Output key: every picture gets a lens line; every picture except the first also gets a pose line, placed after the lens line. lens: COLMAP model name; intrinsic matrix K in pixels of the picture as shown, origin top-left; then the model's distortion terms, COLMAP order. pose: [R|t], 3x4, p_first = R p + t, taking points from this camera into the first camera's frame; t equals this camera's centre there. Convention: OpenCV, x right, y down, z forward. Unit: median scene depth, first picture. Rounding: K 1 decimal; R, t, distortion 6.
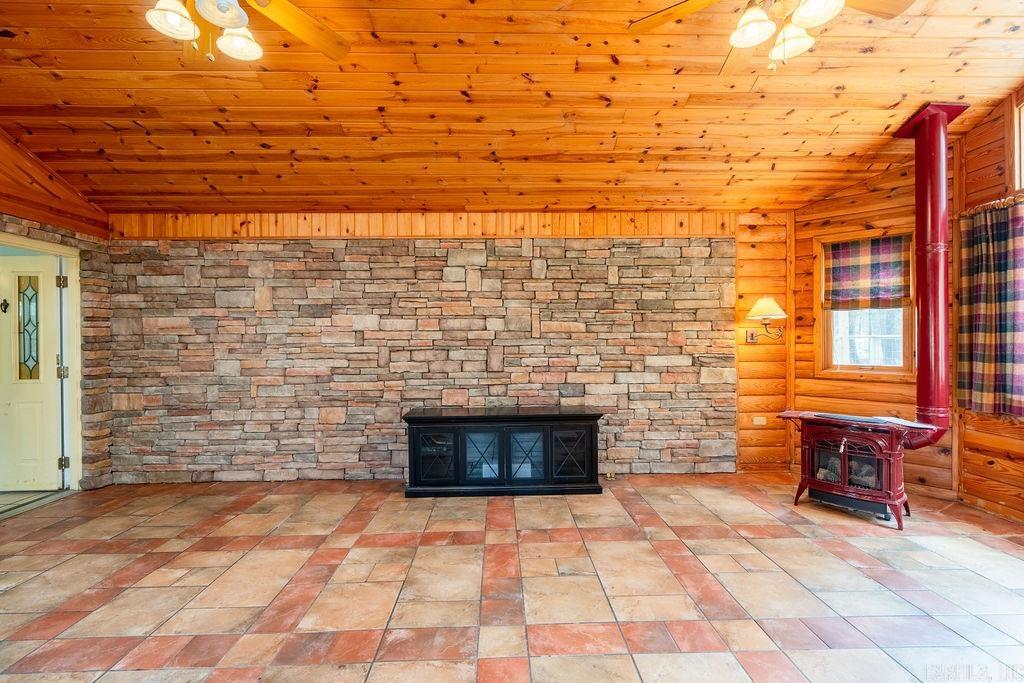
lens RADIAL K [[461.5, 0, 514.0], [0, 461.5, 341.0], [0, 0, 1]] dist [-0.004290, 0.001366]
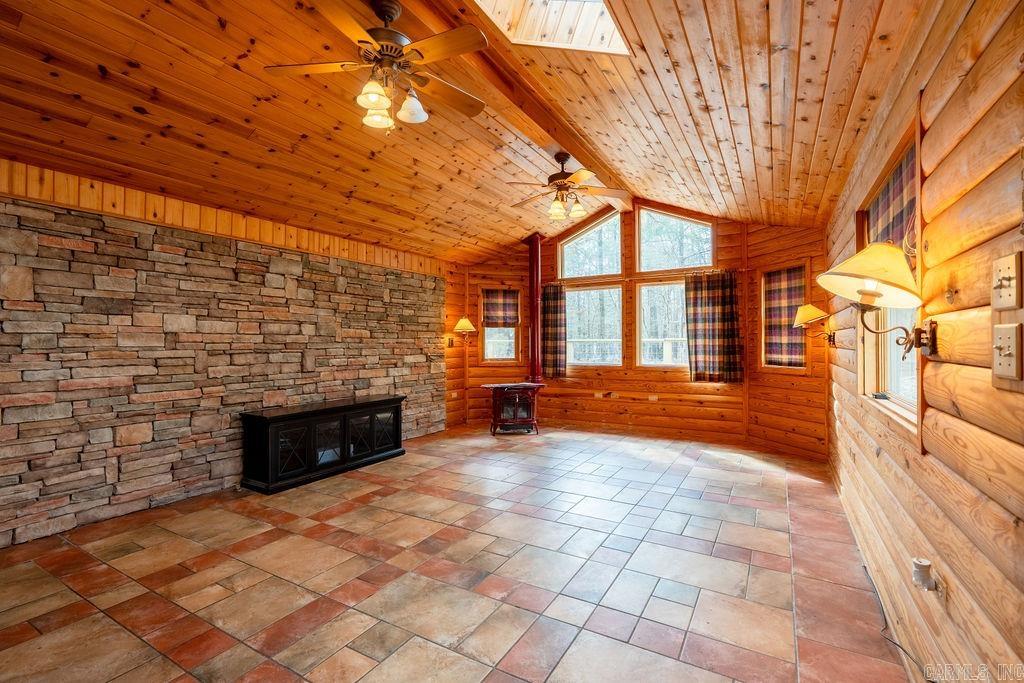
lens RADIAL K [[461.5, 0, 517.4], [0, 461.5, 341.3], [0, 0, 1]] dist [-0.004290, 0.001366]
pose [[0.519626, 0.008210, 0.854354, -0.743008], [0.003208, 0.999928, -0.011560, 0.007010], [-0.854388, 0.008747, 0.519562, -0.013909]]
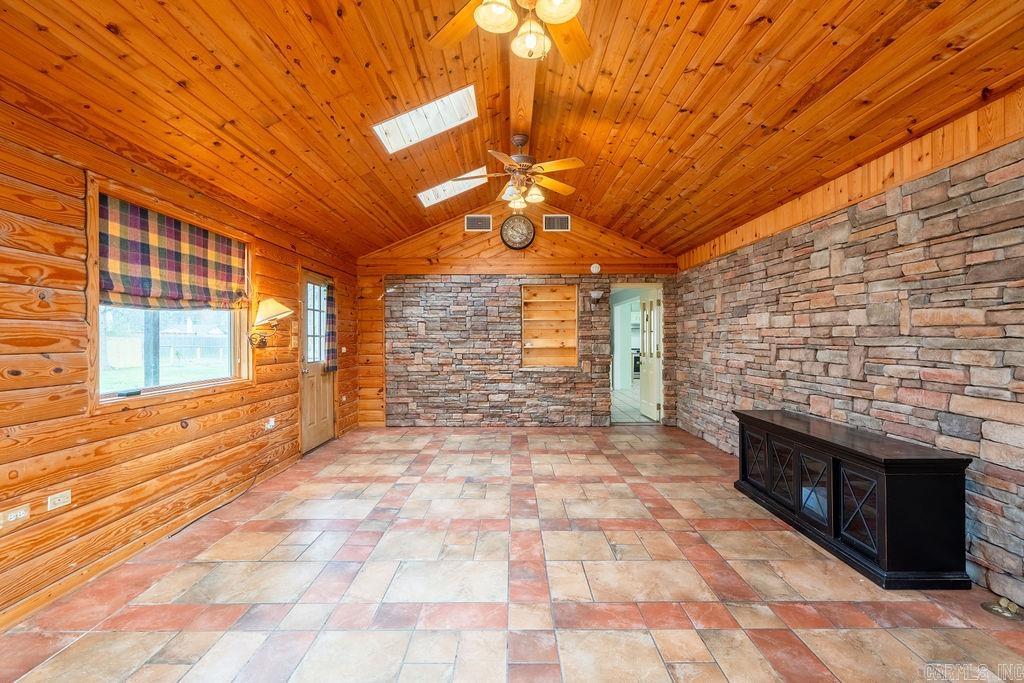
lens RADIAL K [[461.5, 0, 503.1], [0, 461.5, 339.2], [0, 0, 1]] dist [-0.004290, 0.001366]
pose [[-0.050820, 0.010020, -0.998658, 0.744155], [-0.001411, 0.999948, 0.010105, -0.007152], [0.998707, 0.001922, -0.050803, 0.470847]]
